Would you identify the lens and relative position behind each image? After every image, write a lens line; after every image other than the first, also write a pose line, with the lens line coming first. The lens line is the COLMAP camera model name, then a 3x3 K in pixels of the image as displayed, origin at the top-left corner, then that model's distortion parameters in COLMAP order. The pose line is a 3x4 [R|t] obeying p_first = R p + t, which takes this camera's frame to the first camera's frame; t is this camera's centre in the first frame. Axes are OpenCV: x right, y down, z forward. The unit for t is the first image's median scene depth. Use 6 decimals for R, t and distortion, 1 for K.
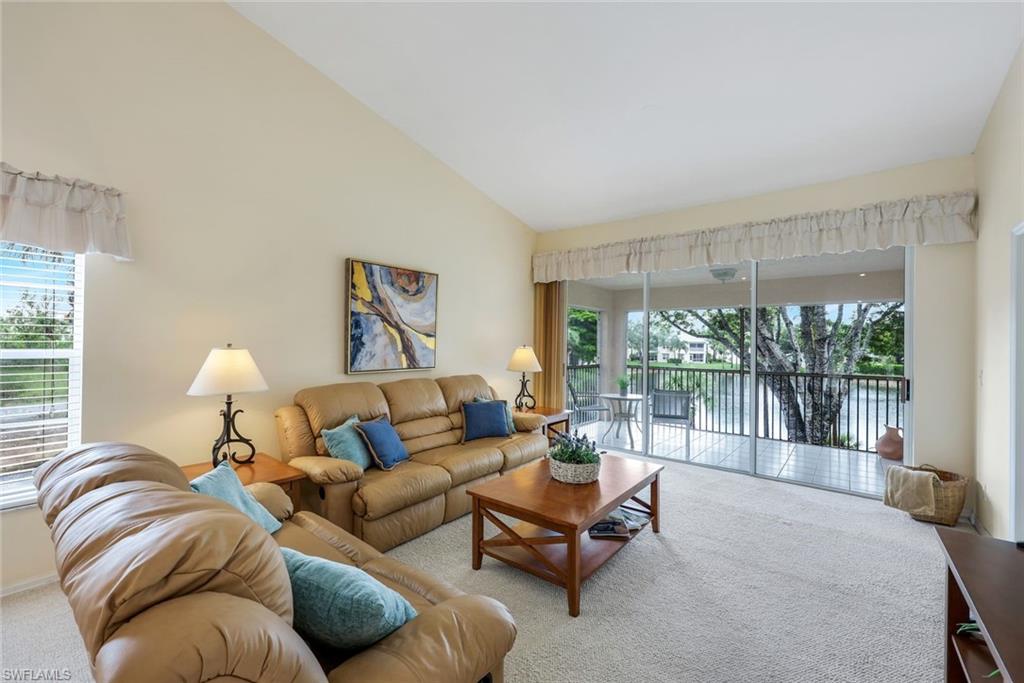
lens RADIAL K [[412.9, 0, 516.9], [0, 412.9, 344.8], [0, 0, 1]] dist [0.002149, 0.000149]
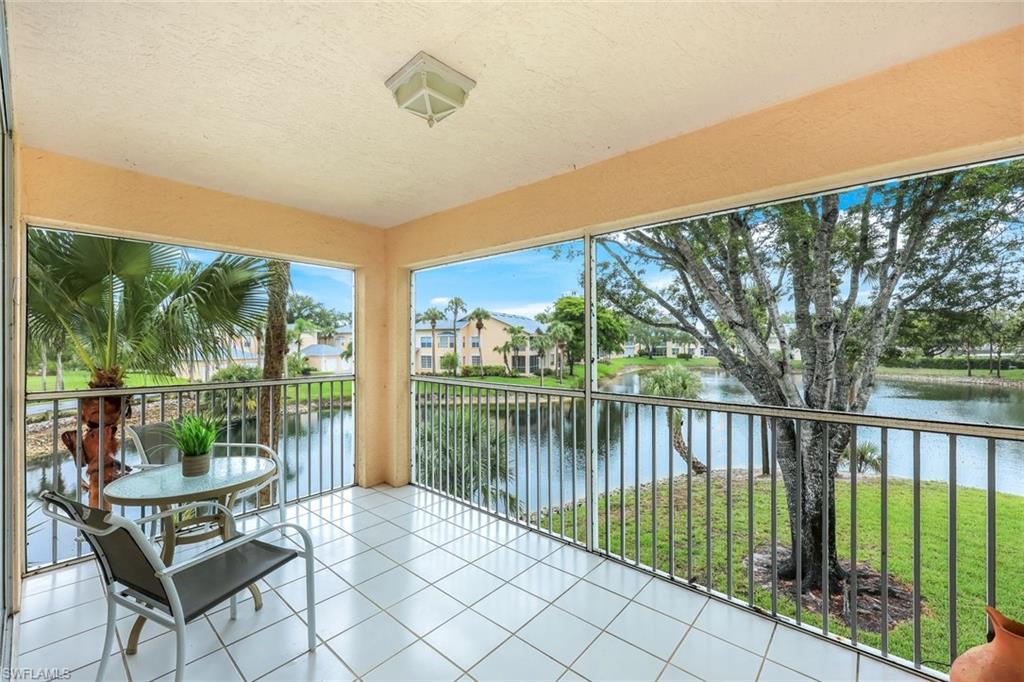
lens RADIAL K [[410.8, 0, 506.4], [0, 410.8, 339.6], [0, 0, 1]] dist [-0.002024, -0.000139]
pose [[0.998618, -0.013375, -0.050832, 0.208776], [0.013095, 0.999897, -0.005835, 0.006015], [0.050905, 0.005161, 0.998690, 0.253525]]
